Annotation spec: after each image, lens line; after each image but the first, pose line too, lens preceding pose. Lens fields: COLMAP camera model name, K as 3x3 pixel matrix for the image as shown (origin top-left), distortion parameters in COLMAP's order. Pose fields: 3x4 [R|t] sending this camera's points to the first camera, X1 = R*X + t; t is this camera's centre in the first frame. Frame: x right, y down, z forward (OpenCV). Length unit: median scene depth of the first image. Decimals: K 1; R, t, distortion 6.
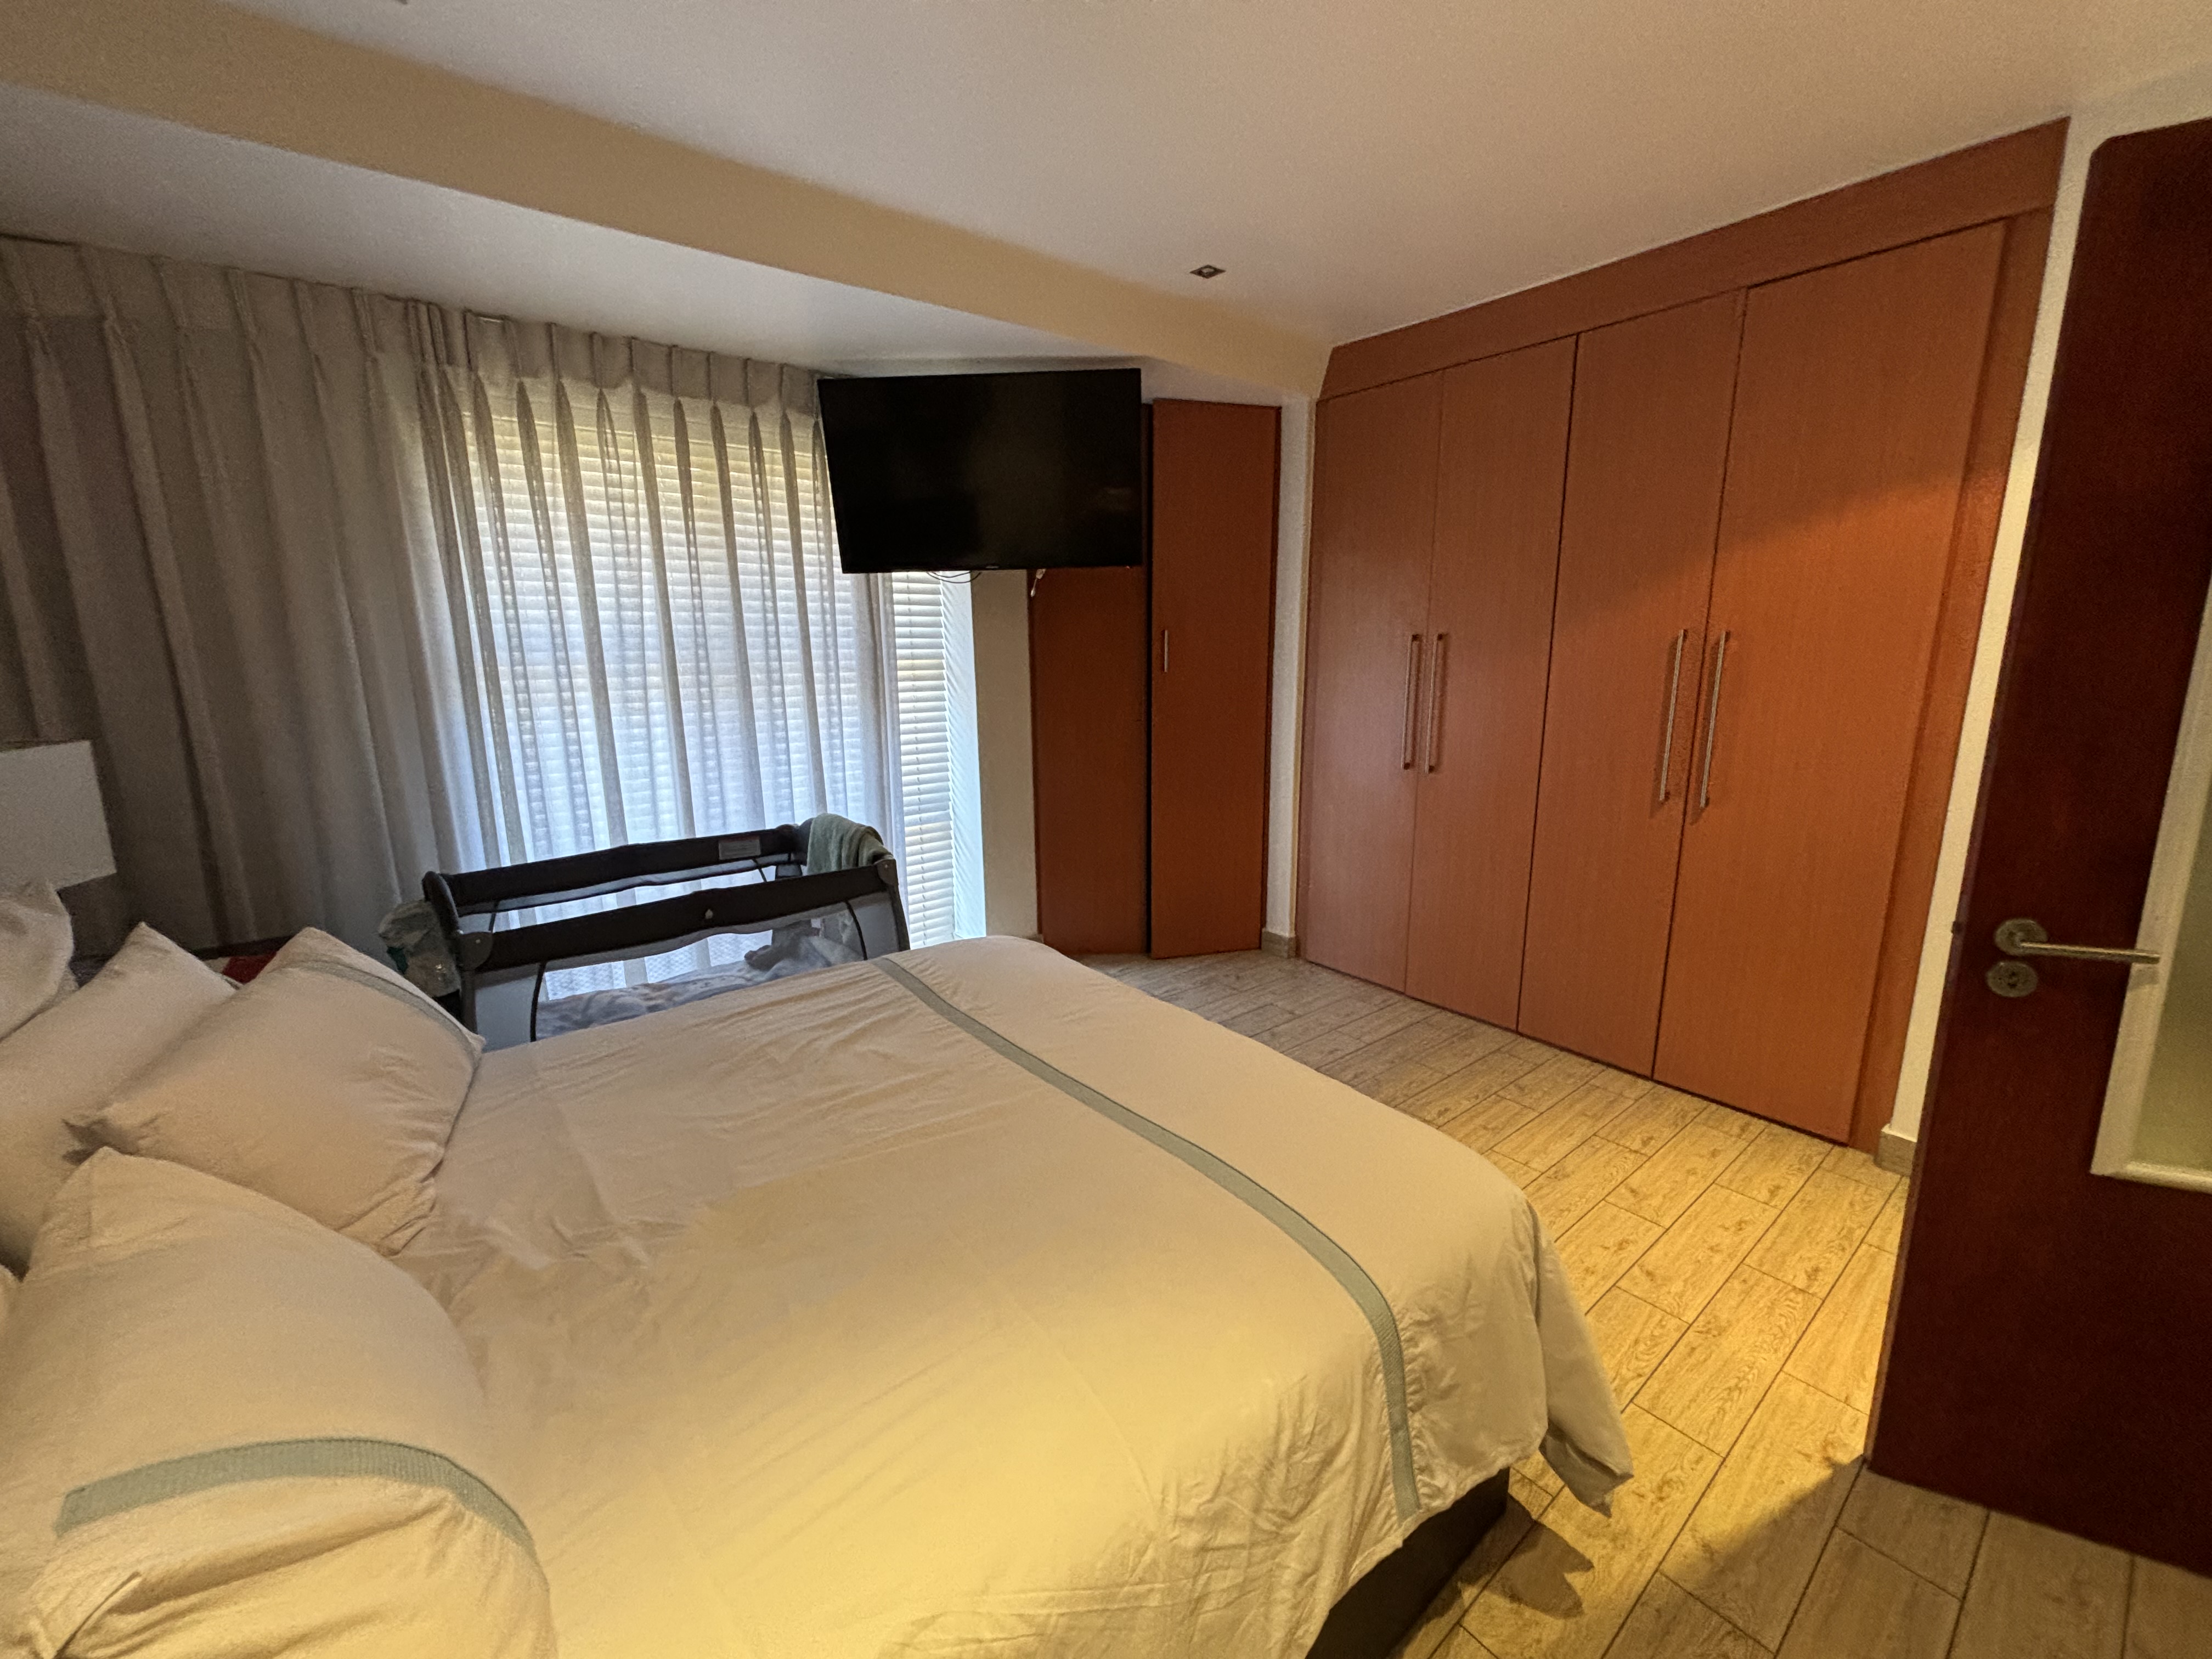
lens RADIAL K [[889.2, 0, 1102.7], [0, 889.2, 826.7], [0, 0, 1]] dist [0.001701, -0.000100]
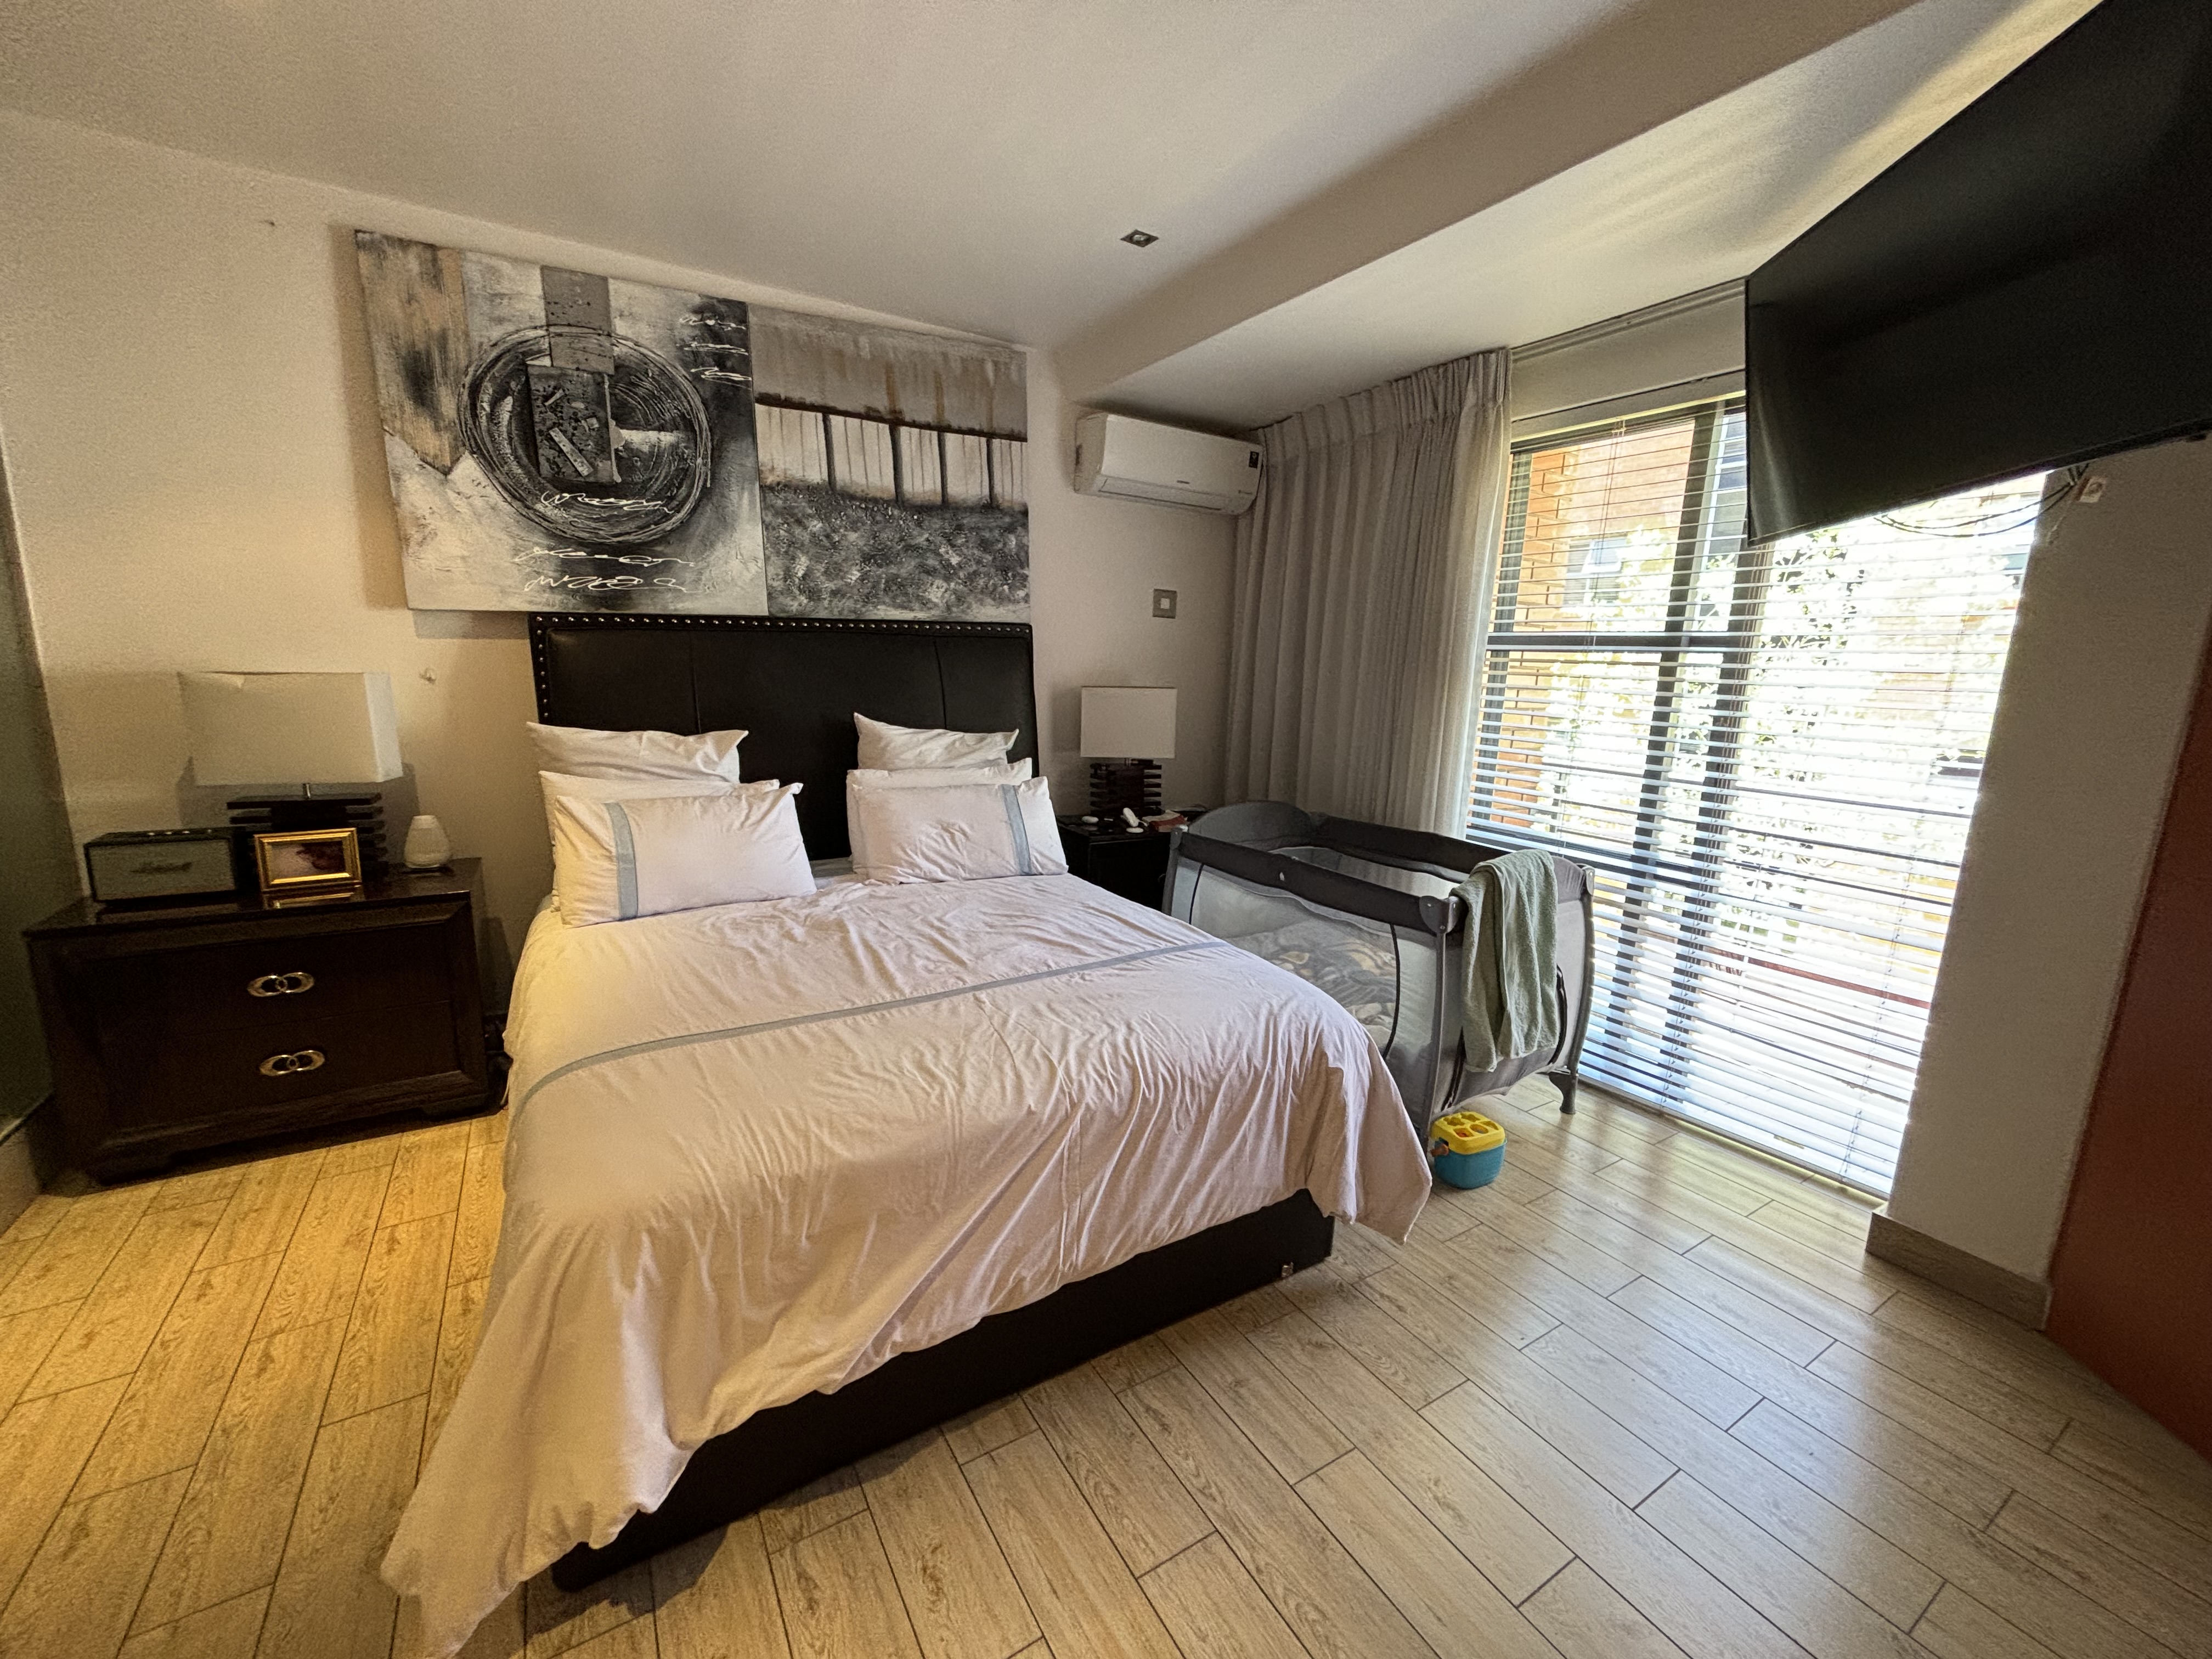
lens RADIAL K [[889.2, 0, 1102.7], [0, 889.2, 826.7], [0, 0, 1]] dist [0.001701, -0.000100]
pose [[-0.121183, 0.197017, -0.972882, 0.835947], [-0.234173, 0.946767, 0.220897, -0.196320], [0.964613, 0.254592, -0.068596, 1.050732]]
